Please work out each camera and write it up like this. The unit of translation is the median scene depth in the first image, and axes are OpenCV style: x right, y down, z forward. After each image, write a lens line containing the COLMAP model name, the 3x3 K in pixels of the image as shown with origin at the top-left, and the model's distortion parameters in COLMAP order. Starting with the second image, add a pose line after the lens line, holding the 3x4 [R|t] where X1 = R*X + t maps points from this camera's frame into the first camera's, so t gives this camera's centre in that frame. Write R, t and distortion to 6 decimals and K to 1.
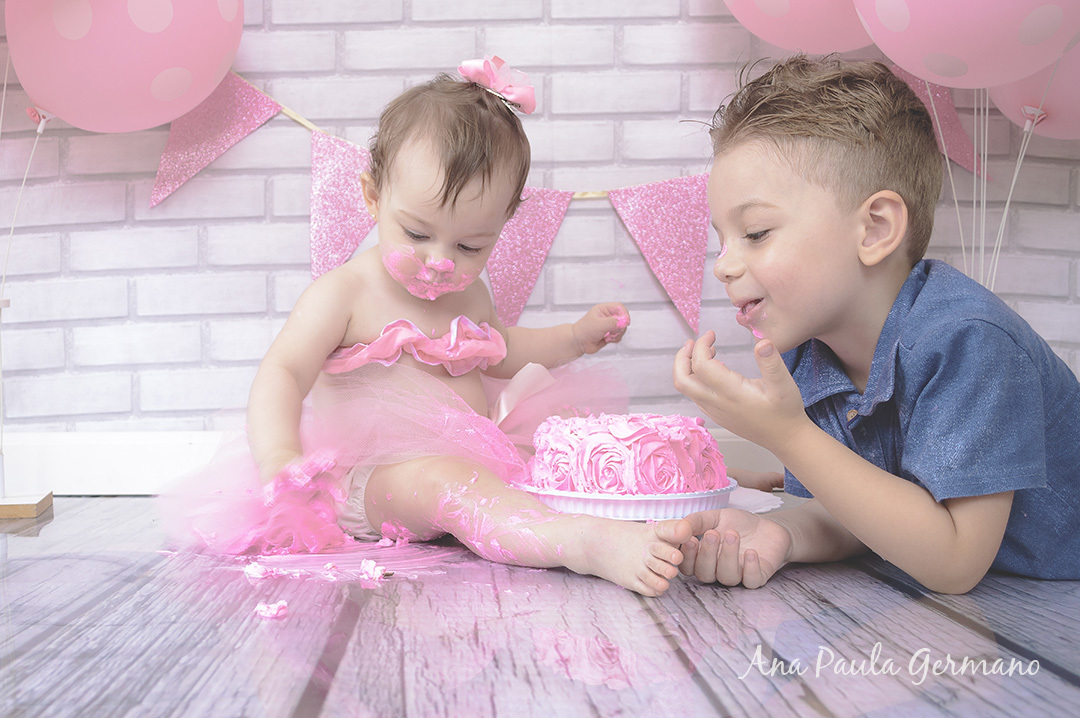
lens RADIAL K [[1047.6, 0, 473.5], [0, 1047.6, 428.9], [0, 0, 1]] dist [-0.077474, 0.000842]
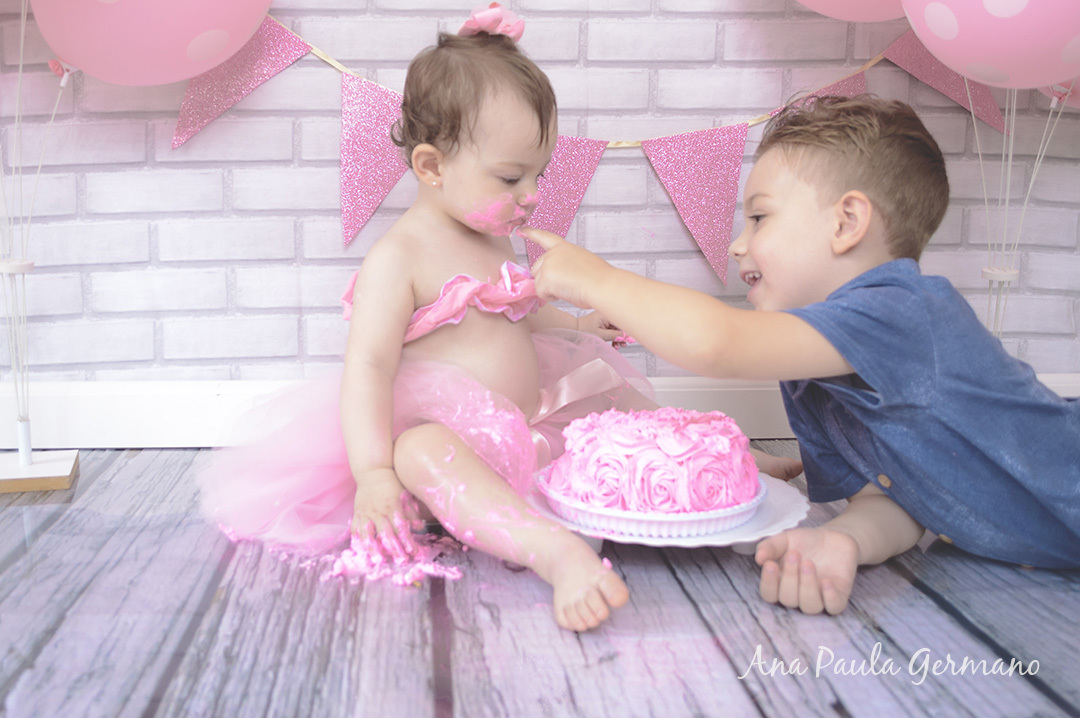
lens RADIAL K [[1061.8, 0, 541.0], [0, 1061.8, 321.9], [0, 0, 1]] dist [-0.075094, -0.002683]
pose [[0.995438, 0.005986, 0.095224, -0.062824], [-0.011953, 0.997992, 0.062209, -0.117383], [-0.094661, -0.063064, 0.993510, -0.009119]]
